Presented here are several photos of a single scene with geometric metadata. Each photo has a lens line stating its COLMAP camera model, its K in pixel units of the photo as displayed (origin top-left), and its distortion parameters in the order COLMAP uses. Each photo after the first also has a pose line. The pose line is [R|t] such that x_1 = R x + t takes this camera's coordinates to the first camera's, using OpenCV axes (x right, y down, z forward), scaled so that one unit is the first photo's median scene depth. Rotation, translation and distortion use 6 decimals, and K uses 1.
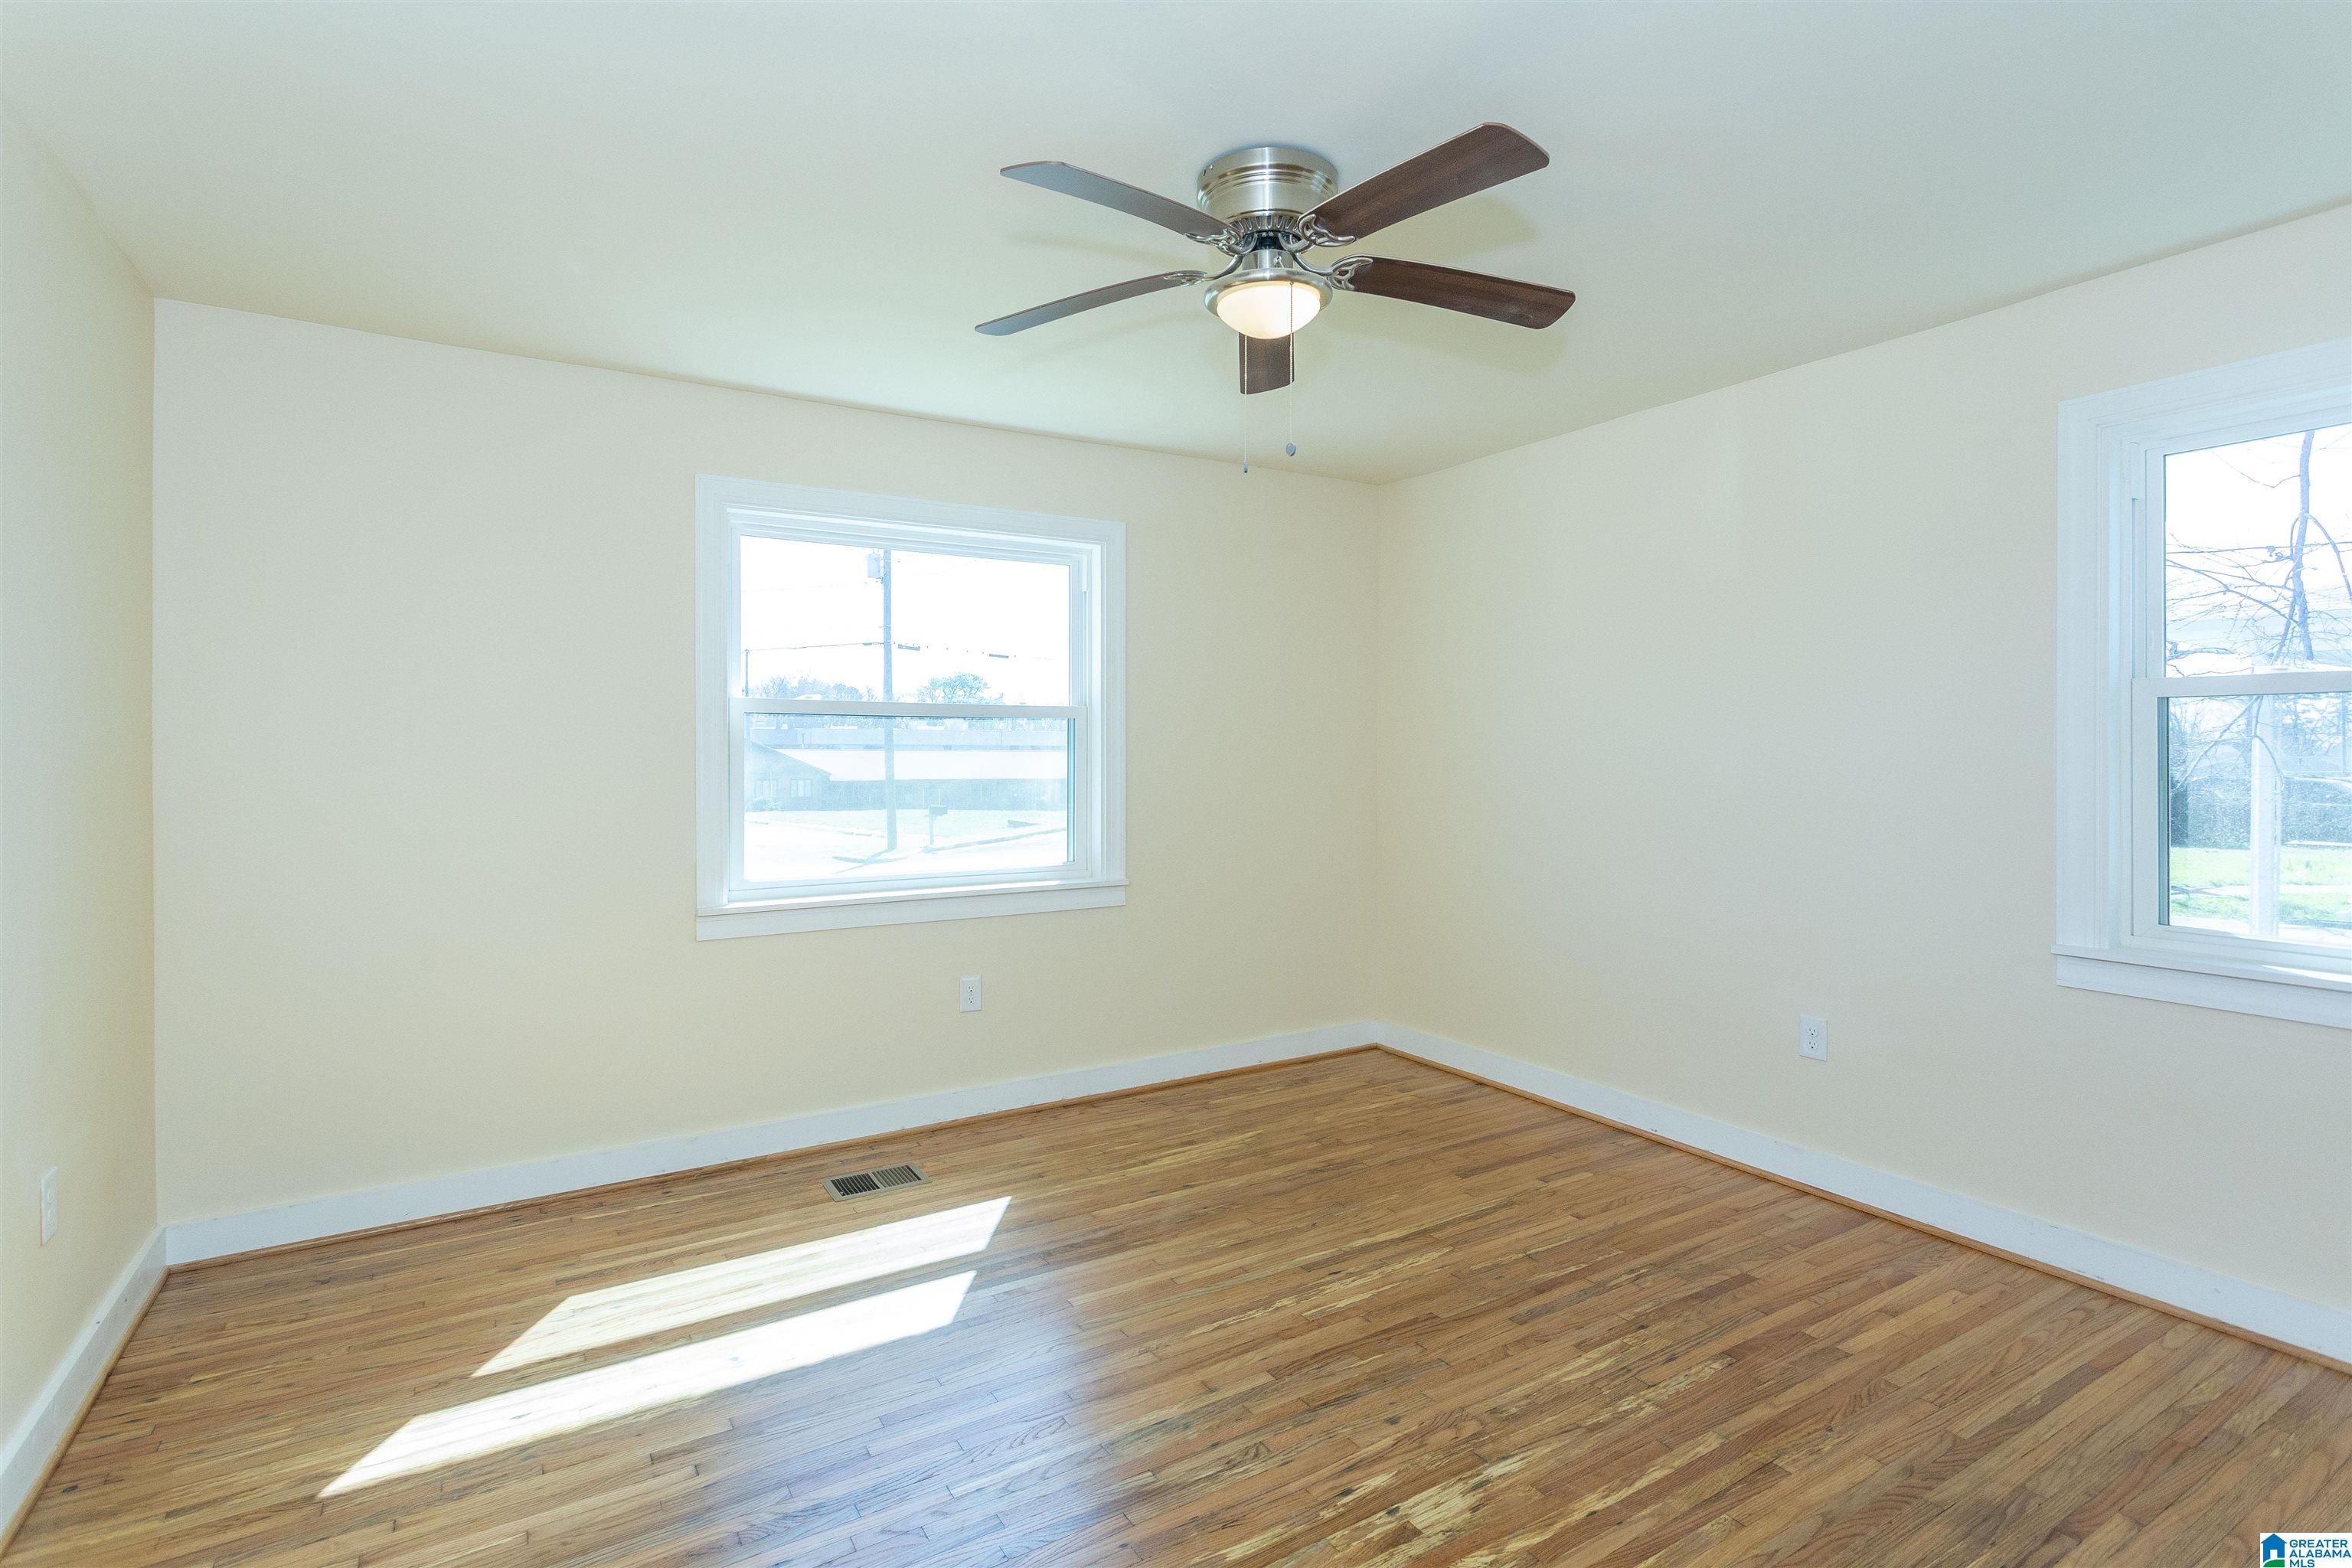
lens RADIAL K [[1124.2, 0, 1174.8], [0, 1124.2, 777.9], [0, 0, 1]] dist [-0.001207, 0.002596]
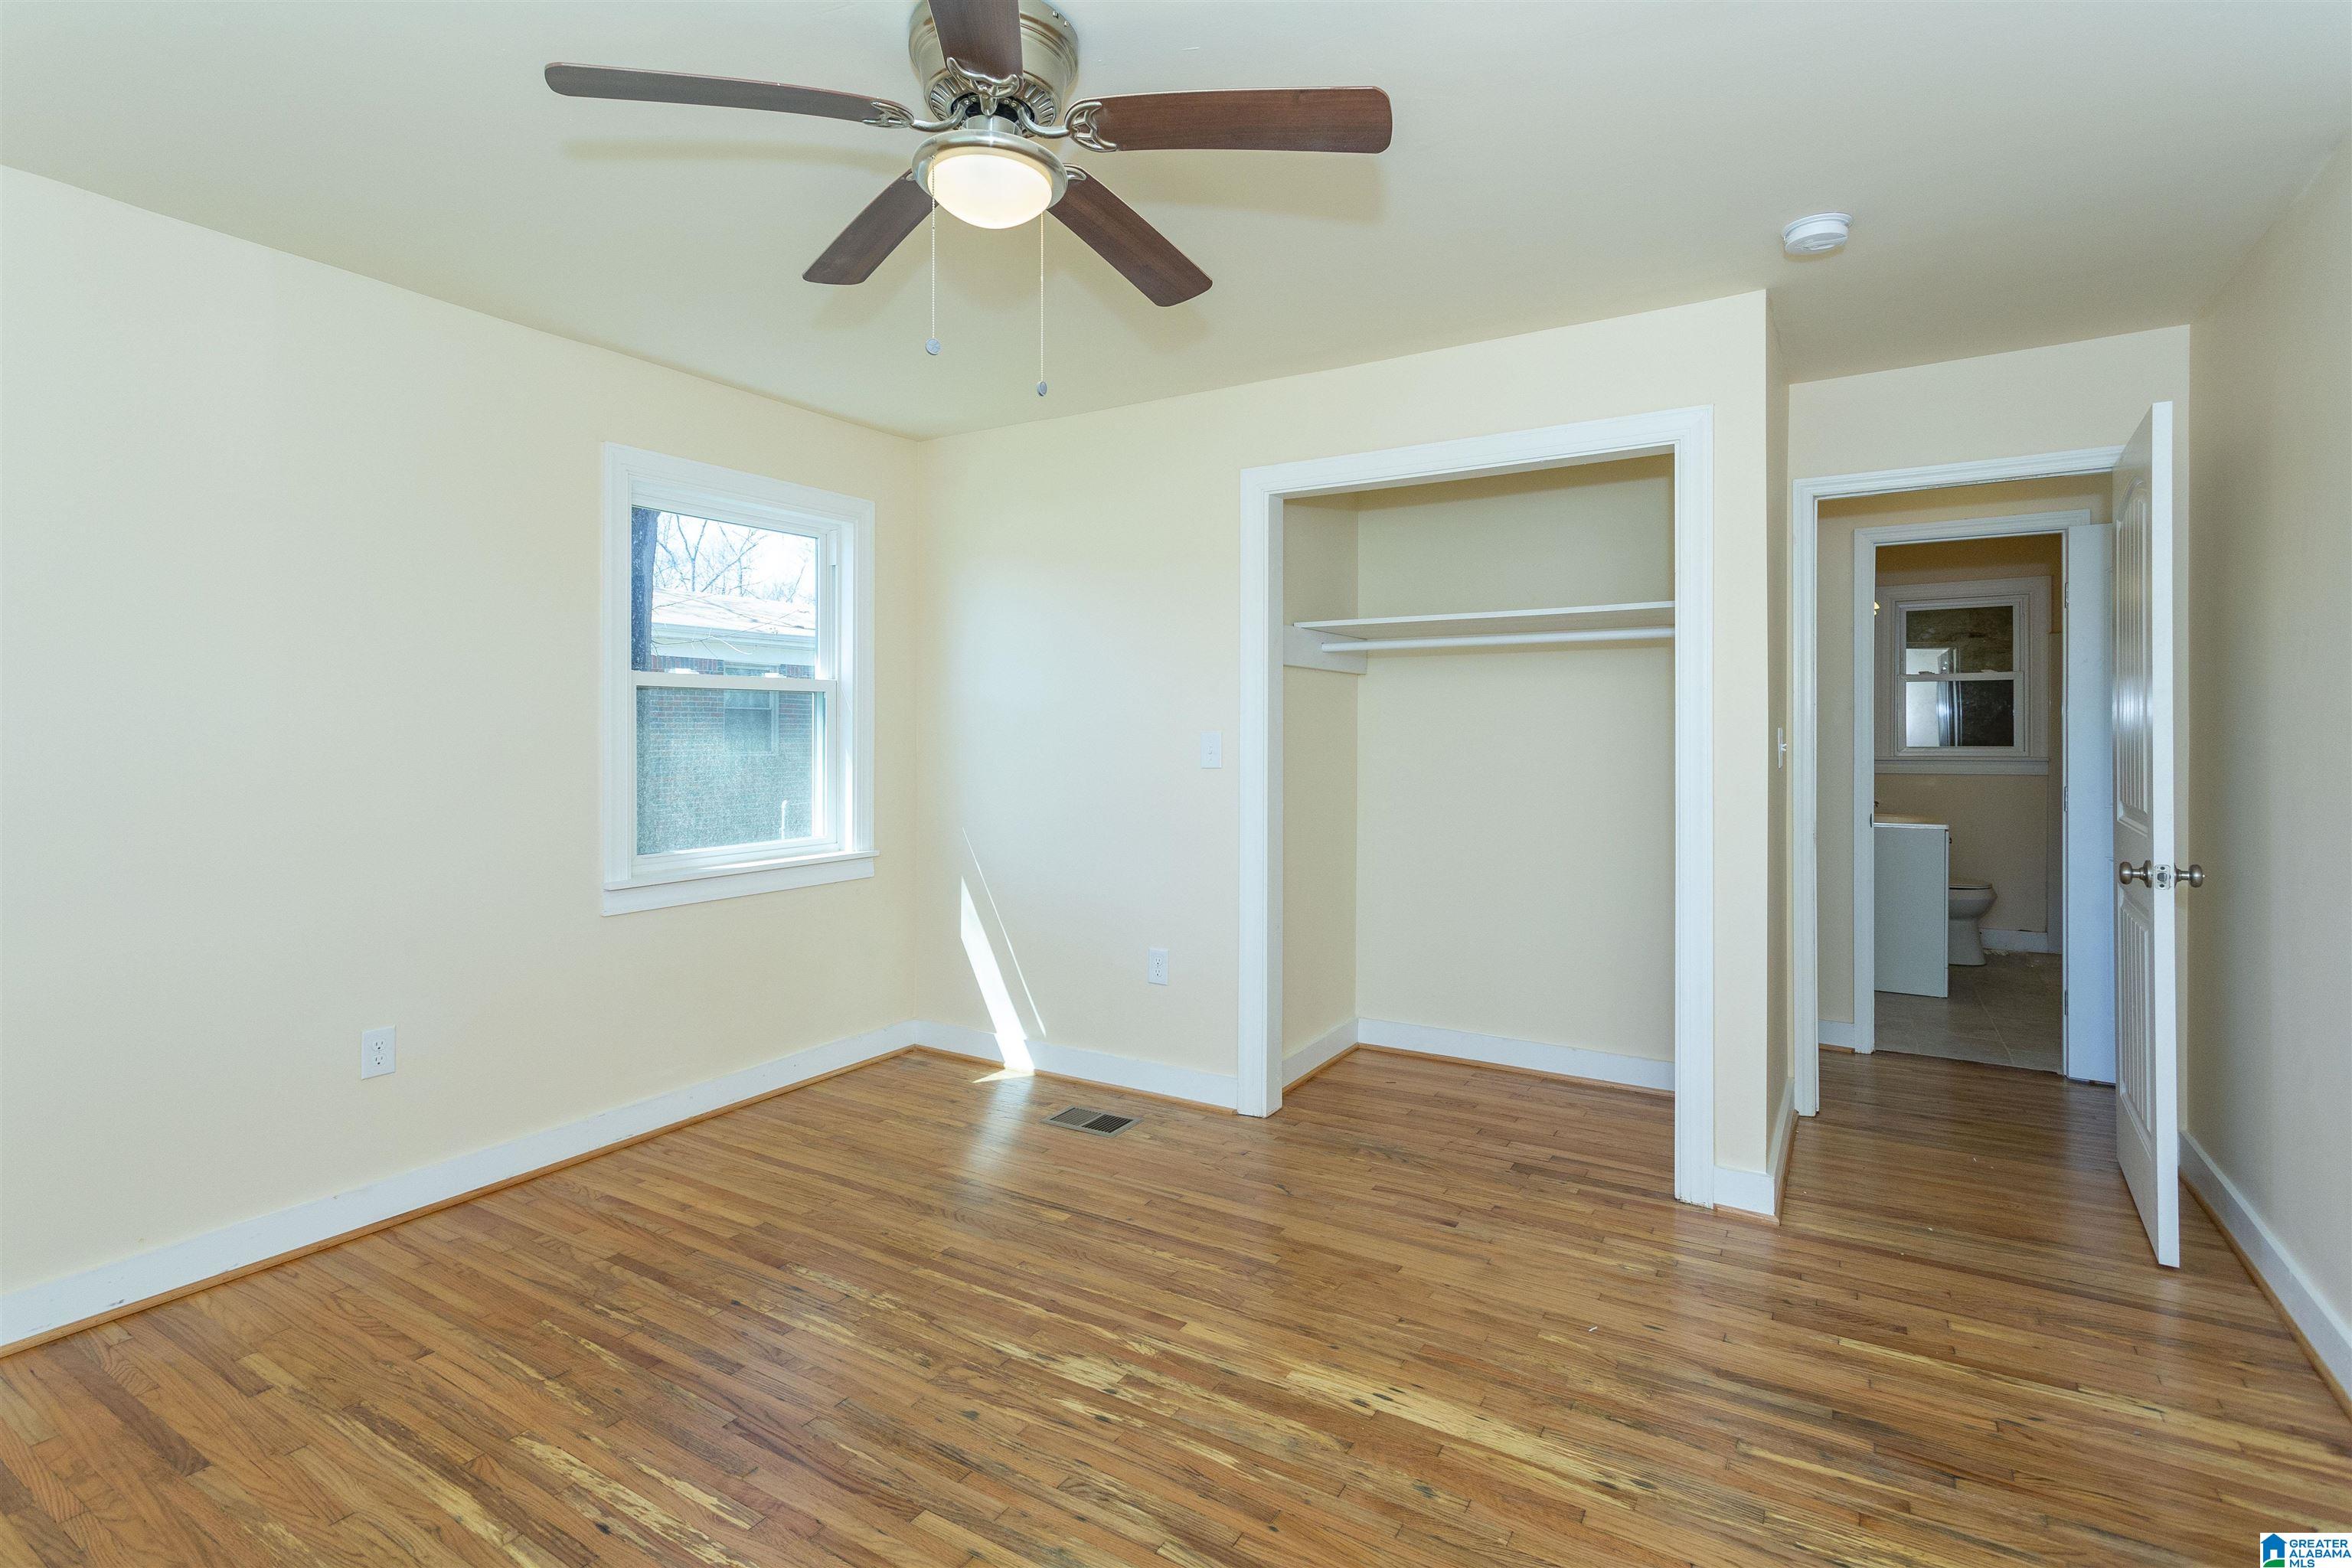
lens RADIAL K [[1124.2, 0, 1132.8], [0, 1124.2, 725.4], [0, 0, 1]] dist [-0.001207, 0.002596]
pose [[-0.434669, 0.008154, 0.900553, -0.622428], [0.025428, 0.999671, 0.003222, -0.017114], [-0.900231, 0.024300, -0.434734, 1.074723]]
